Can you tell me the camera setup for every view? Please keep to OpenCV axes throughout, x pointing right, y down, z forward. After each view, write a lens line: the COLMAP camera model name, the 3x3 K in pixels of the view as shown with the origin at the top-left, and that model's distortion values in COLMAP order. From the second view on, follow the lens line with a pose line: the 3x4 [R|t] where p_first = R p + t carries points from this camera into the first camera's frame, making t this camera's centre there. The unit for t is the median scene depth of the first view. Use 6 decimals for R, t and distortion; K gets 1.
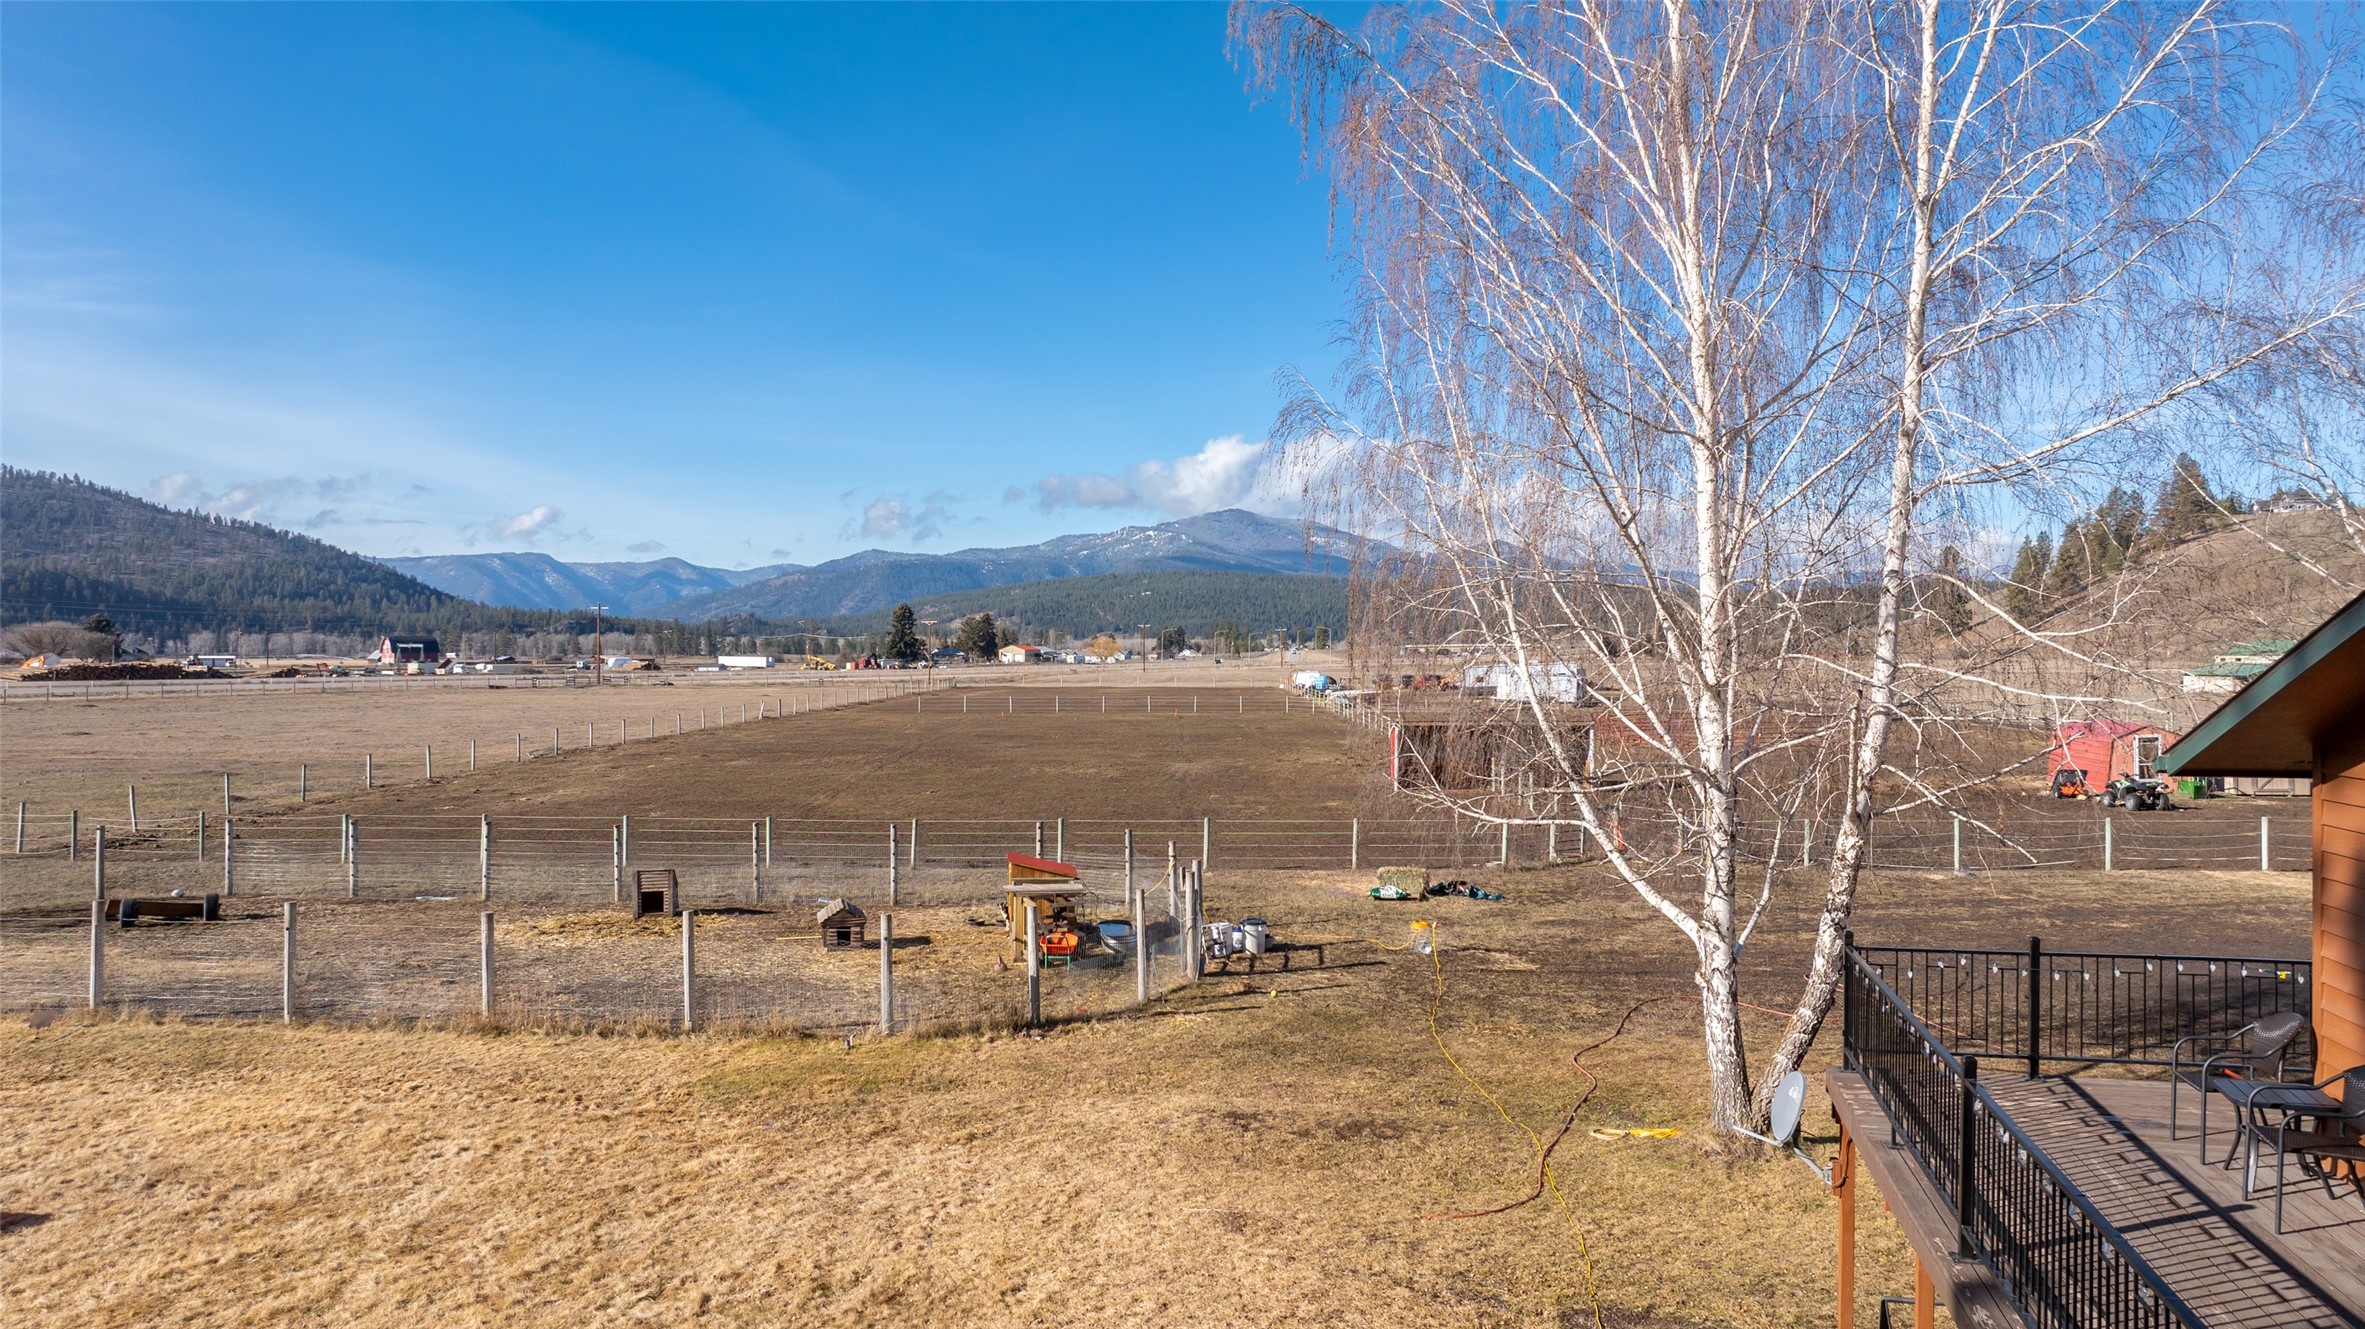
lens RADIAL K [[1702.8, 0, 1182.5], [0, 1702.8, 664.5], [0, 0, 1]] dist [0.000377, 0.031180]
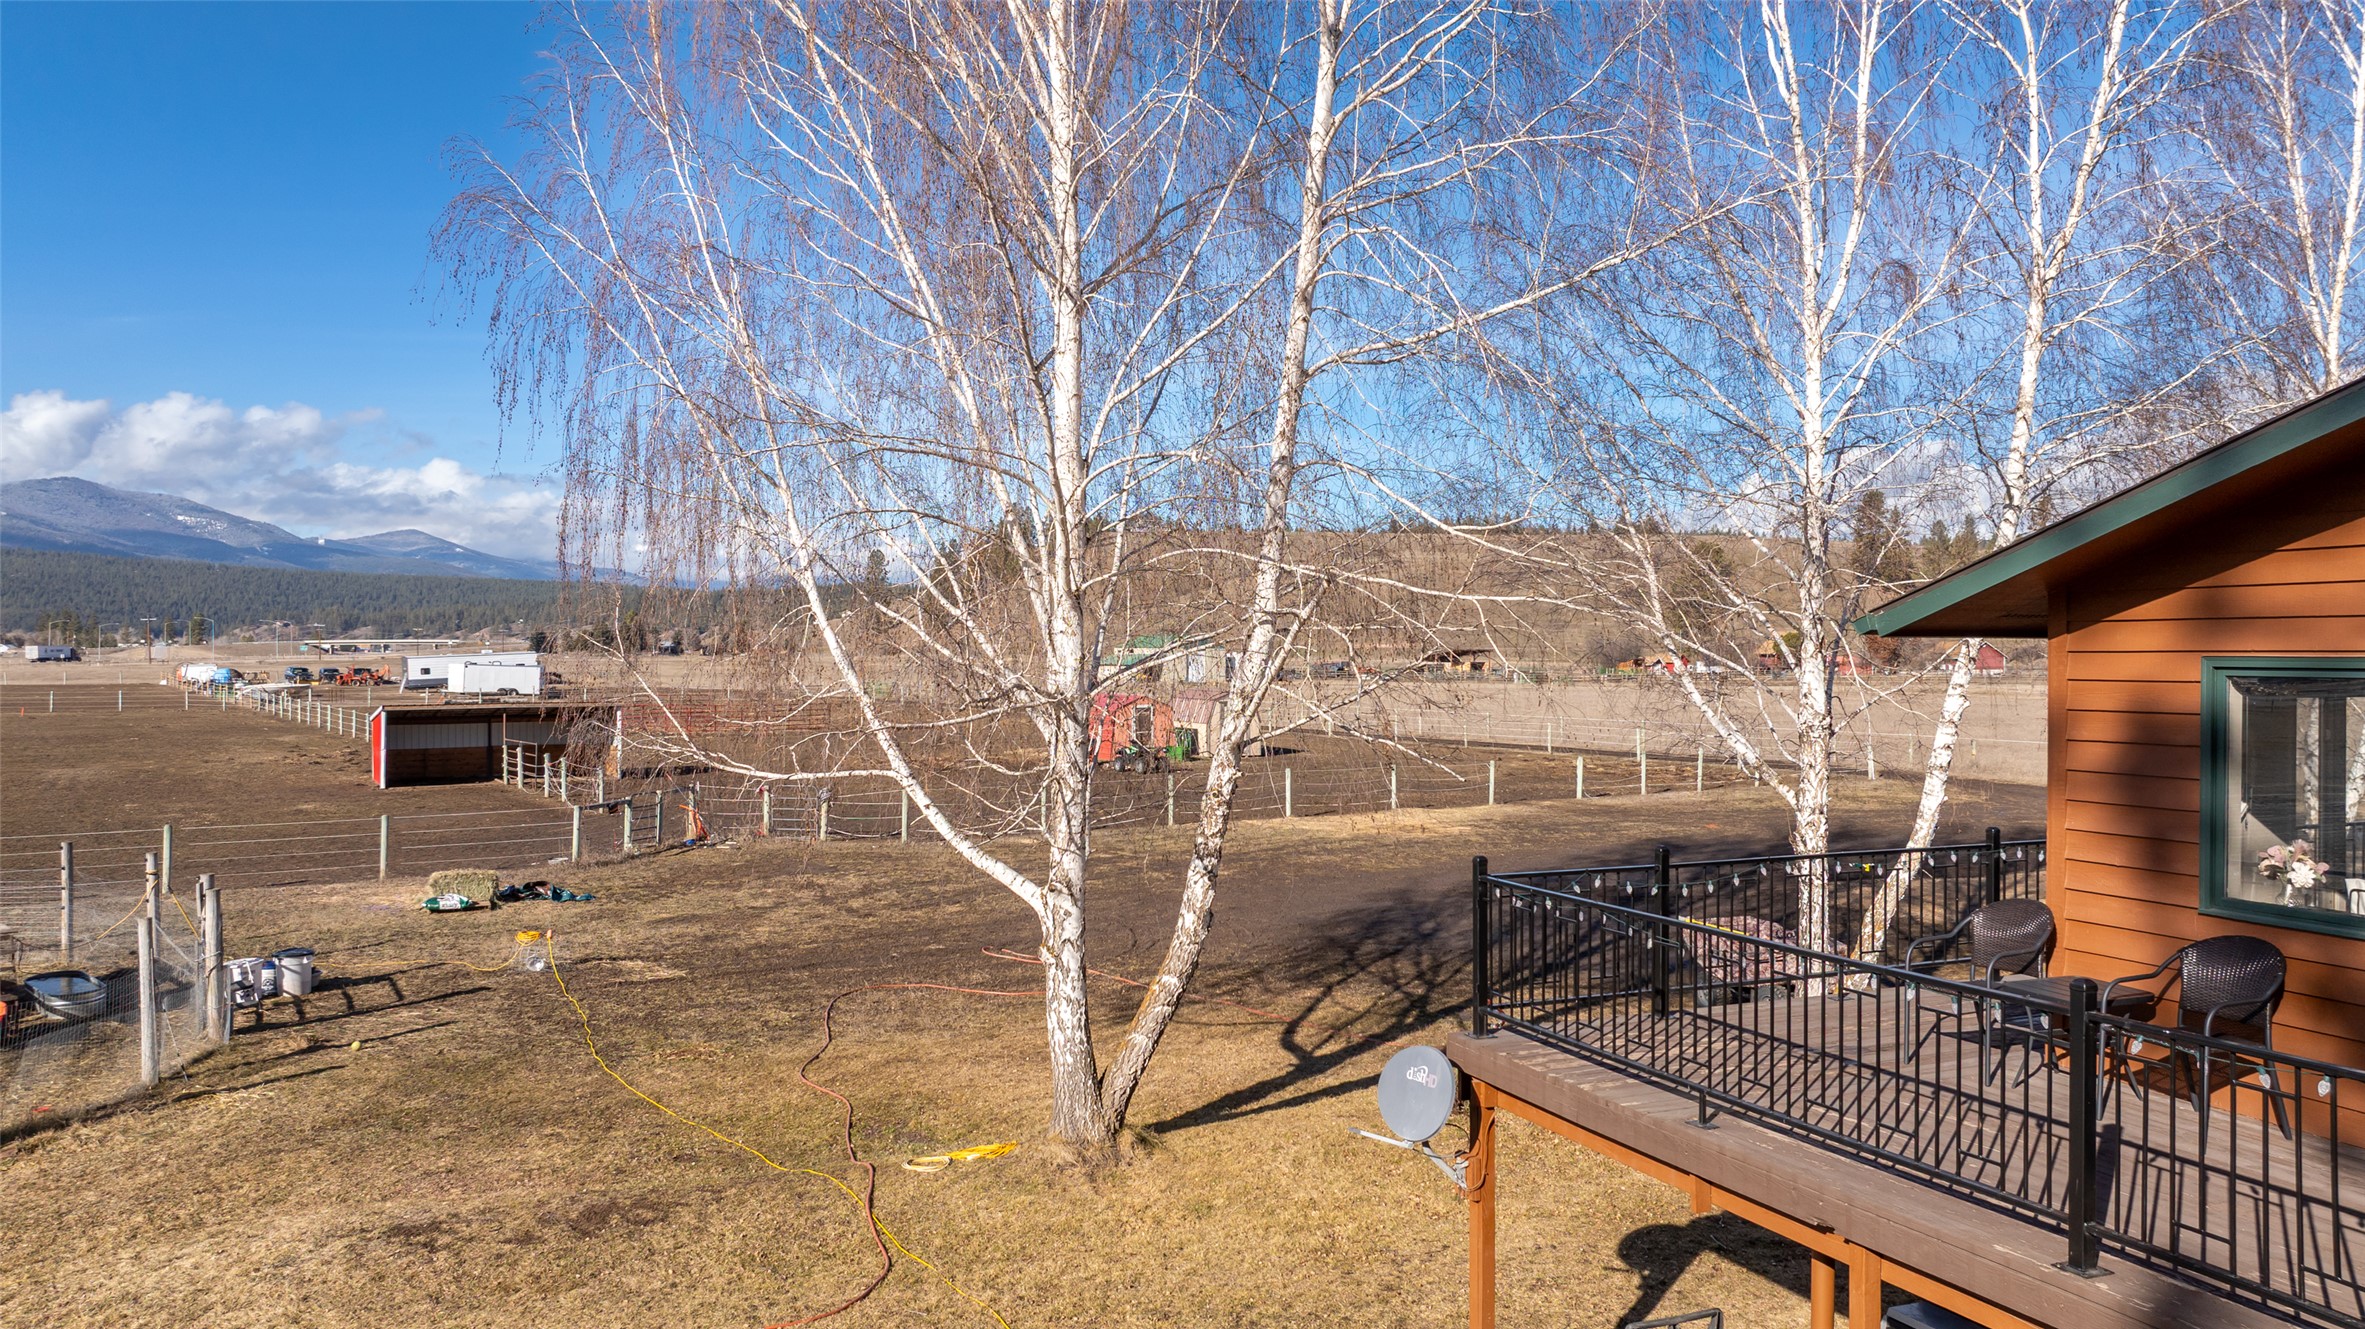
lens RADIAL K [[1710.2, 0, 1181.5], [0, 1710.2, 636.1], [0, 0, 1]] dist [-0.027973, 0.053811]
pose [[0.818739, 0.006958, 0.574123, -0.080773], [0.002942, 0.999863, -0.016312, 0.033013], [-0.574158, 0.015044, 0.818606, 0.210011]]
